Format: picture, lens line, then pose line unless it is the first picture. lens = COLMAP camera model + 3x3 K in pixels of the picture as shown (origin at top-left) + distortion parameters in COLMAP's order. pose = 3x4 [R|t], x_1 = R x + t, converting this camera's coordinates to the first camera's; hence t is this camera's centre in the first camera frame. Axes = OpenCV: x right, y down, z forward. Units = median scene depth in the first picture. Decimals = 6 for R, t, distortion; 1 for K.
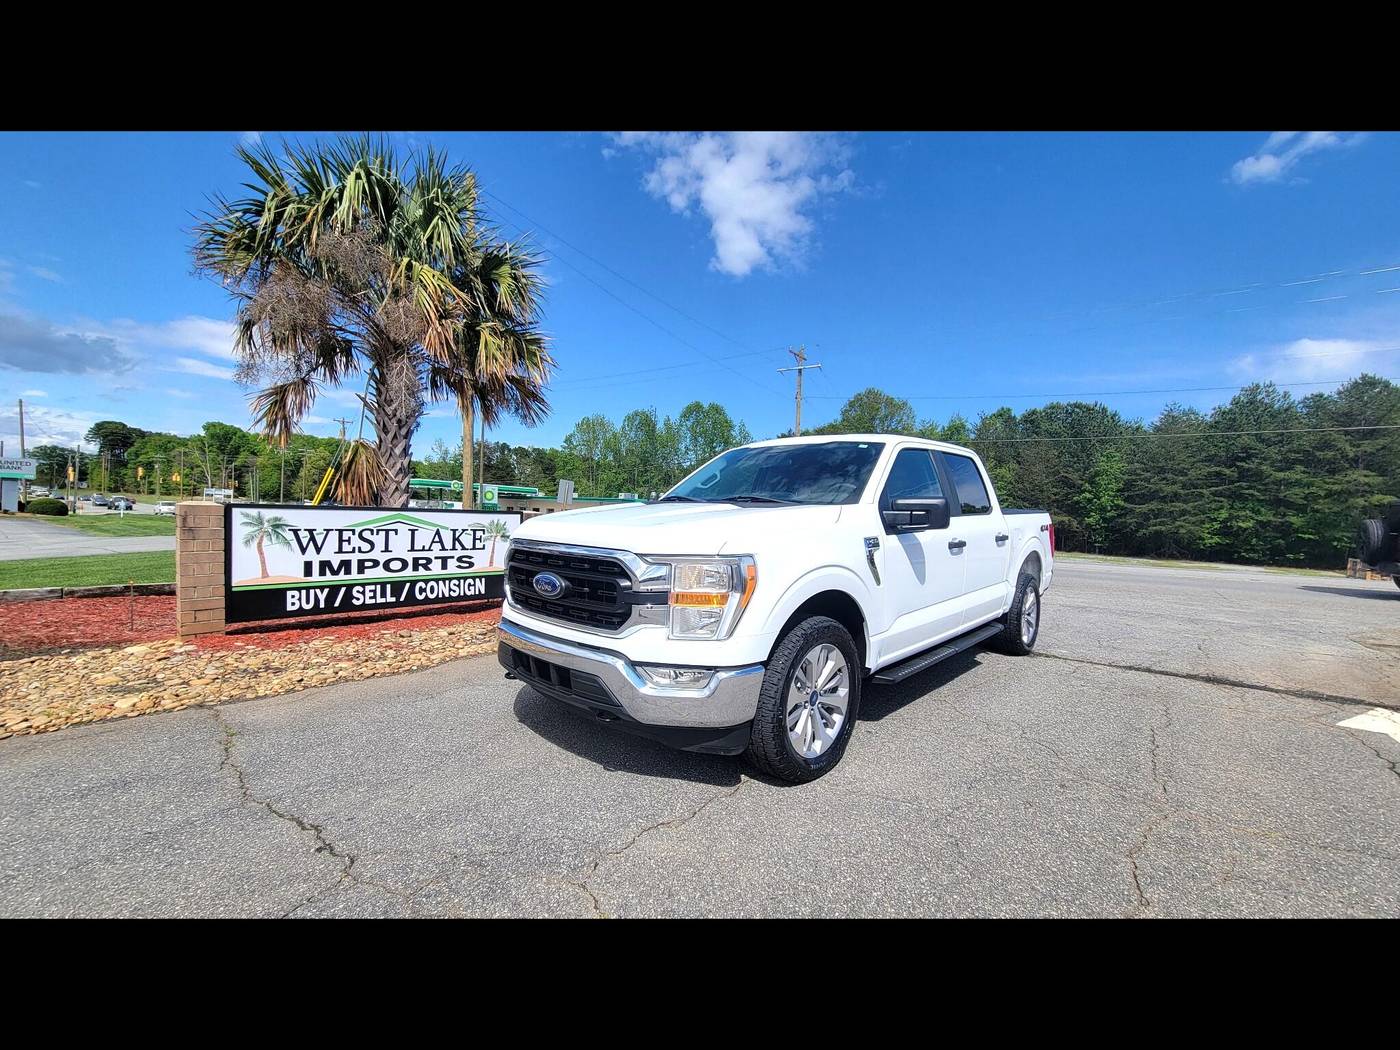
lens RADIAL K [[566.9, 0, 703.6], [0, 566.9, 530.5], [0, 0, 1]] dist [-0.001215, 0.000997]
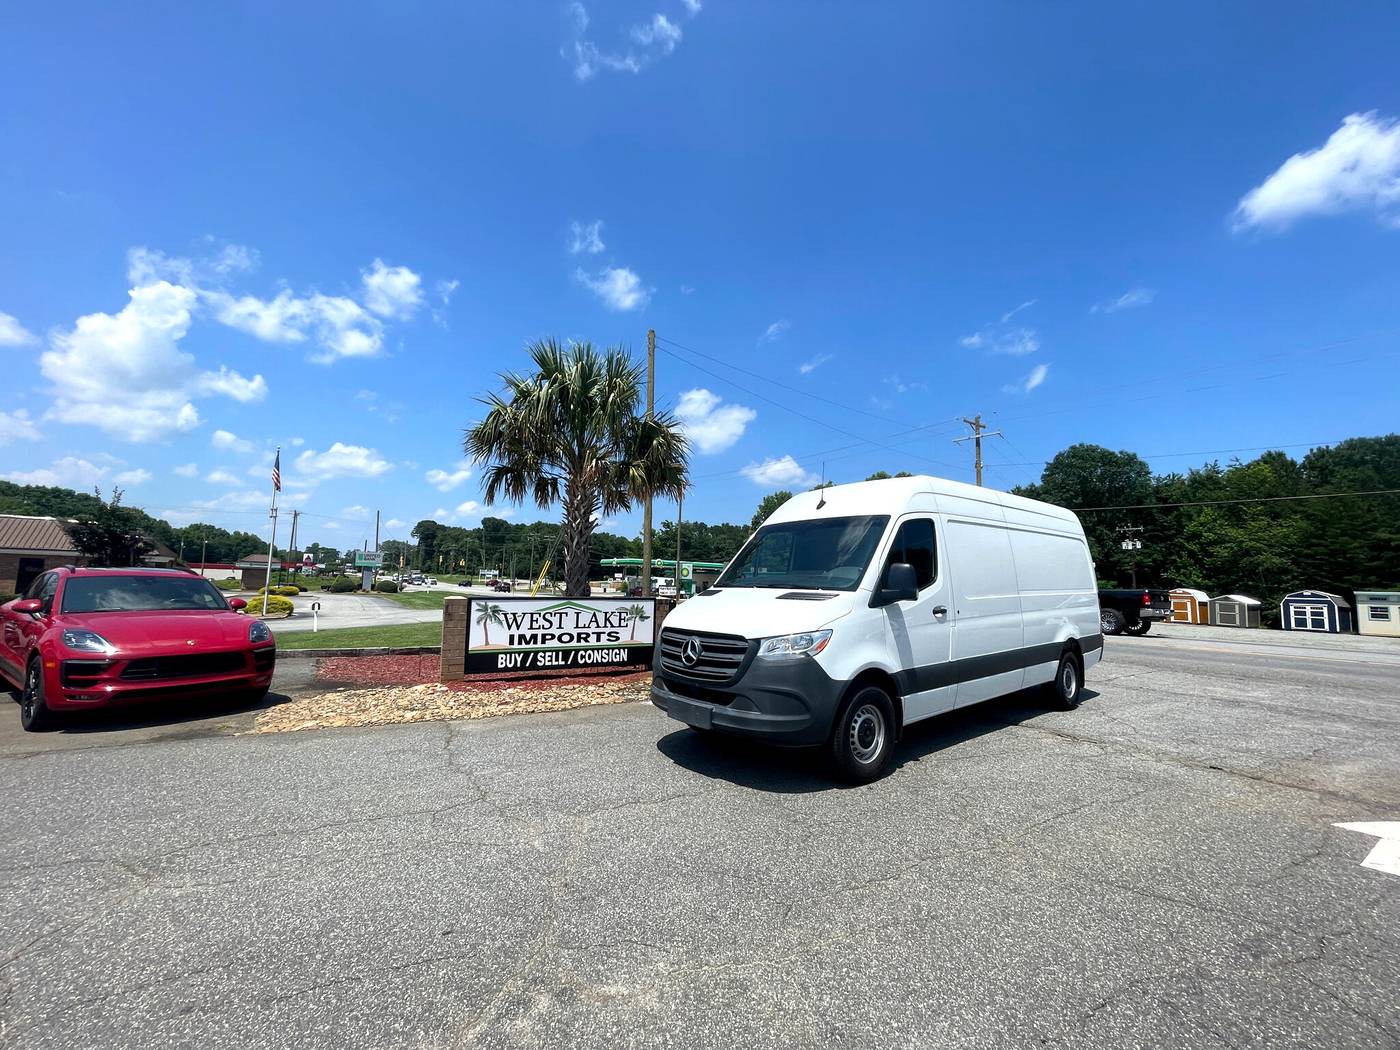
lens RADIAL K [[558.0, 0, 697.8], [0, 558.0, 523.5], [0, 0, 1]] dist [-0.000978, -0.000331]
pose [[0.938774, -0.048422, -0.341113, 0.261618], [-0.000032, 0.990062, -0.140629, -0.026986], [0.344532, 0.132030, 0.929444, -0.226525]]
